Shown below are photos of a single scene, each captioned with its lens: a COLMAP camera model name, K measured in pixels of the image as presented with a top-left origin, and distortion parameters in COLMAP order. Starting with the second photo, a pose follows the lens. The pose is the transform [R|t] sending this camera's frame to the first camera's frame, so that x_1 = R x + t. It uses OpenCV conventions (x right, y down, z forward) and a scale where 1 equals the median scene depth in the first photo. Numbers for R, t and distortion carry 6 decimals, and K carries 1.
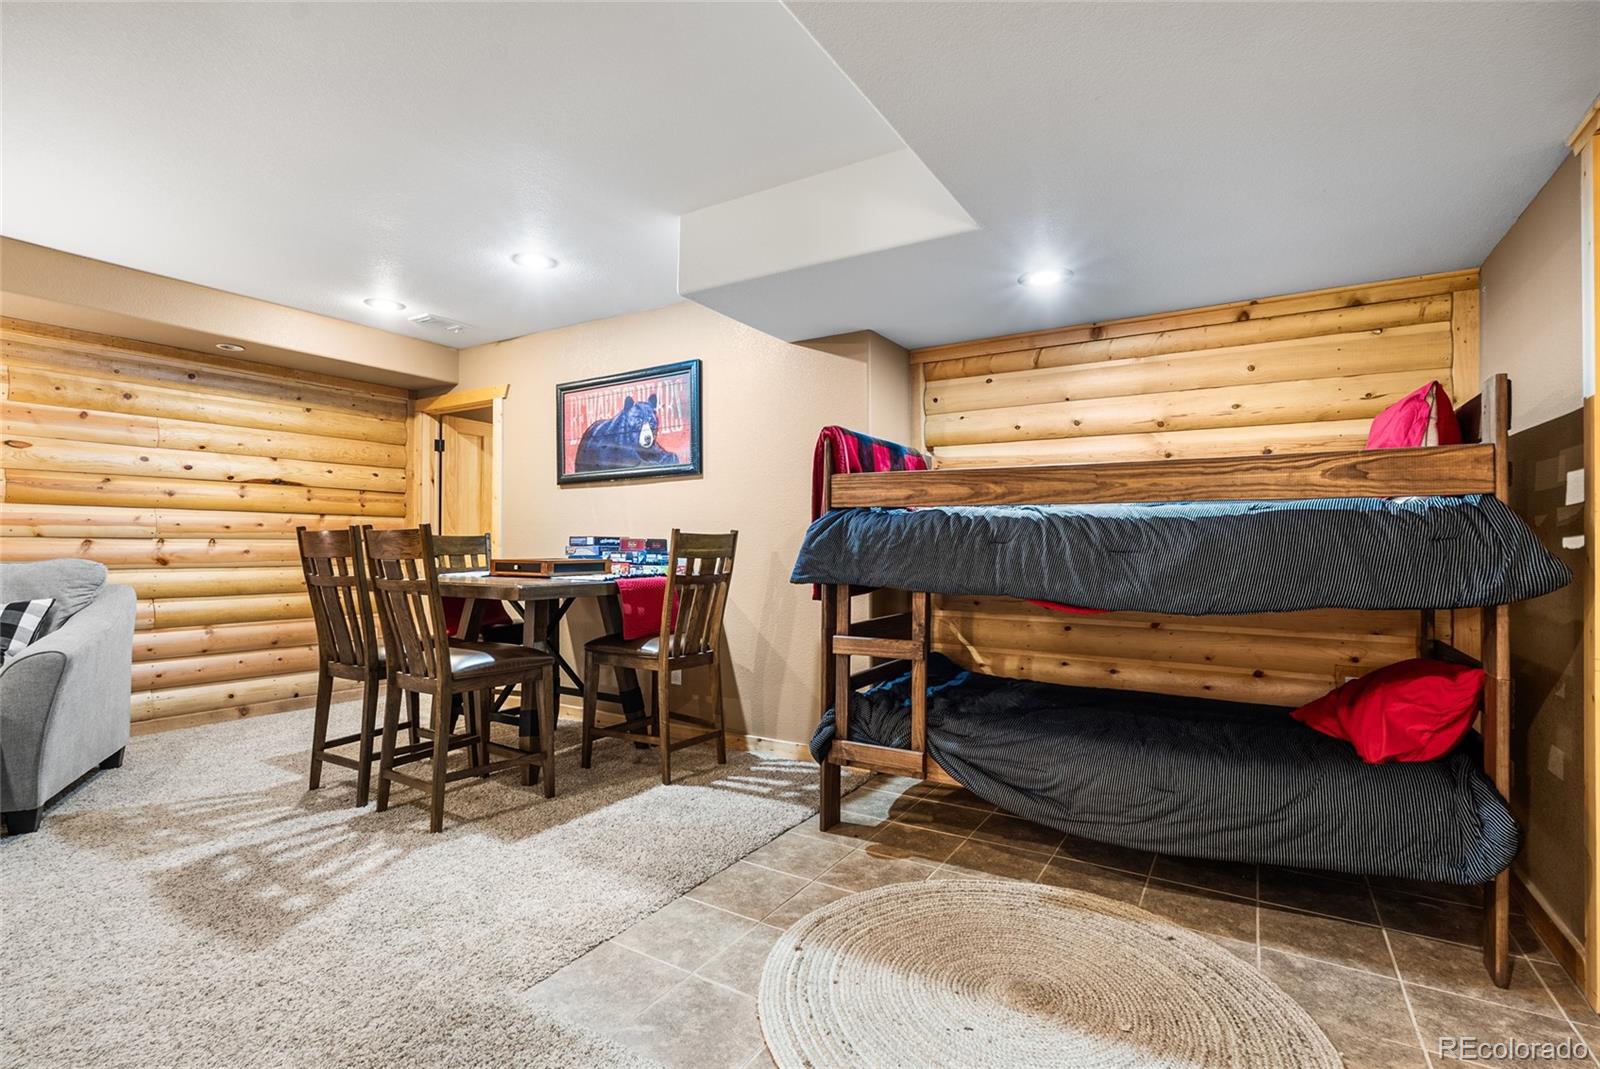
lens RADIAL K [[719.0, 0, 800.8], [0, 719.0, 535.0], [0, 0, 1]] dist [0.000277, 0.000116]
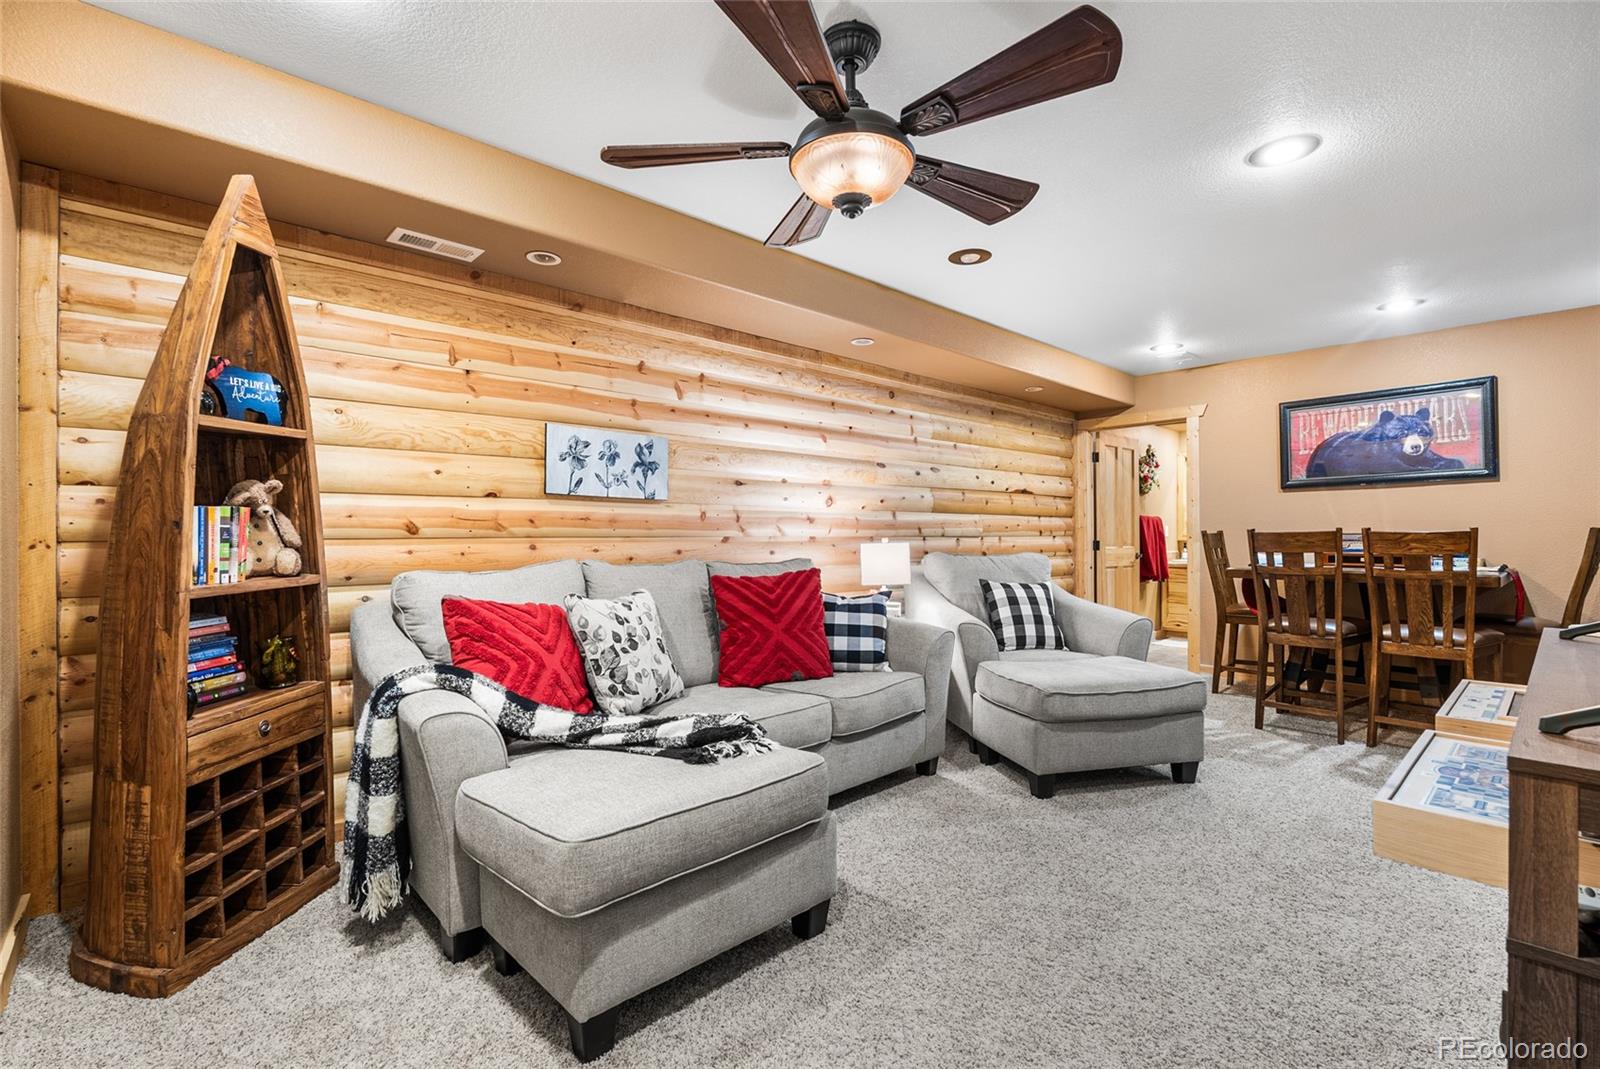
lens RADIAL K [[713.4, 0, 799.1], [0, 713.4, 534.6], [0, 0, 1]] dist [-0.003764, 0.000461]
pose [[0.961732, -0.004132, -0.273961, -0.830651], [0.006198, 0.999958, 0.006678, -0.009719], [0.273922, -0.008121, 0.961718, -0.346075]]
